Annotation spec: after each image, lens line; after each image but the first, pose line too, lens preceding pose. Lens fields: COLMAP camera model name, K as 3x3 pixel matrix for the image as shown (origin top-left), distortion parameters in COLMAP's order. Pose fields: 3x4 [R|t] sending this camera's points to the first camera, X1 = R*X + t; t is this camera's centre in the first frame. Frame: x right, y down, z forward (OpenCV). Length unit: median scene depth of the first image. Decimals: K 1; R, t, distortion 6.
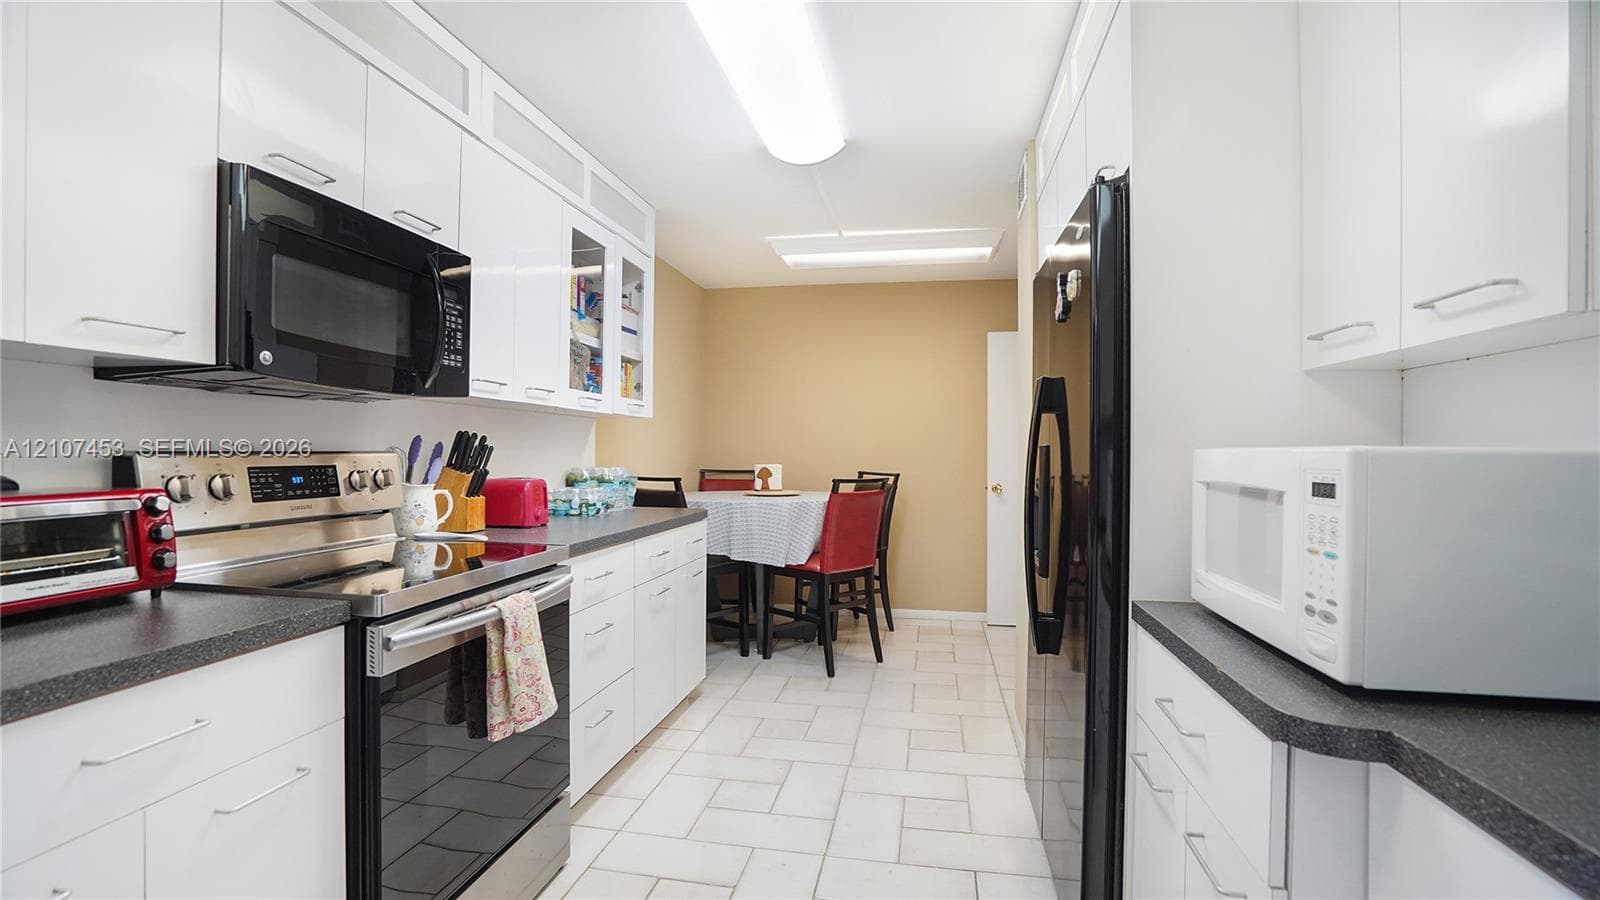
lens RADIAL K [[752.1, 0, 796.0], [0, 752.1, 443.5], [0, 0, 1]] dist [-0.045477, 0.000512]
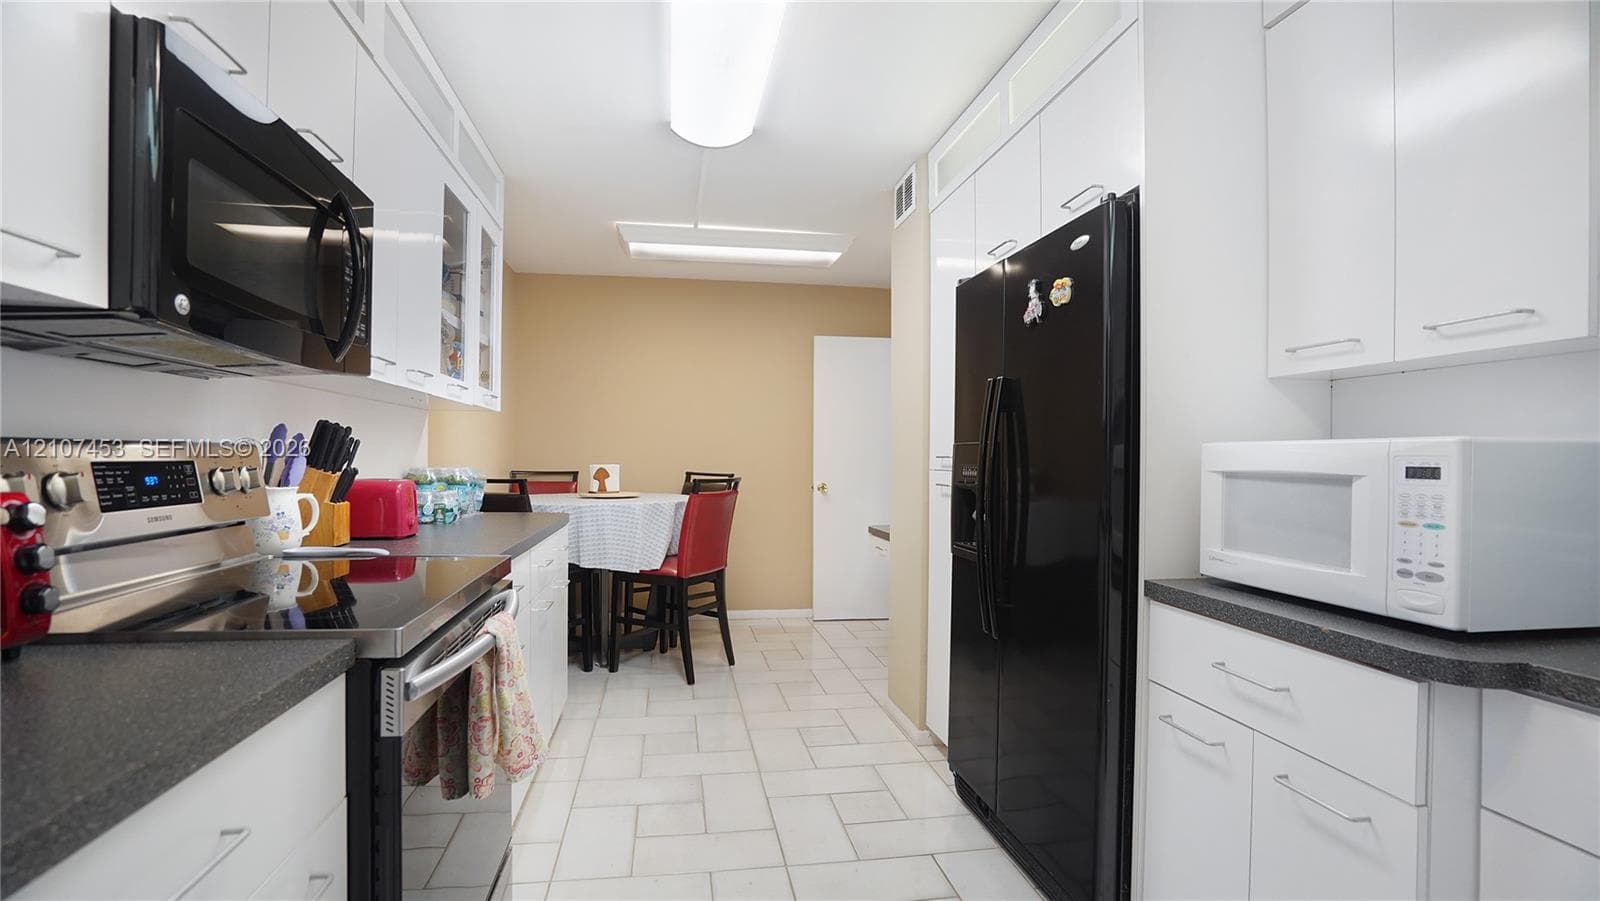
lens RADIAL K [[749.1, 0, 800.0], [0, 749.1, 450.5], [0, 0, 1]] dist [-0.050571, 0.011390]
pose [[0.937970, 0.004219, 0.346692, -0.260593], [-0.005787, 0.999977, 0.003486, 0.010968], [-0.346669, -0.005276, 0.937973, 0.090223]]
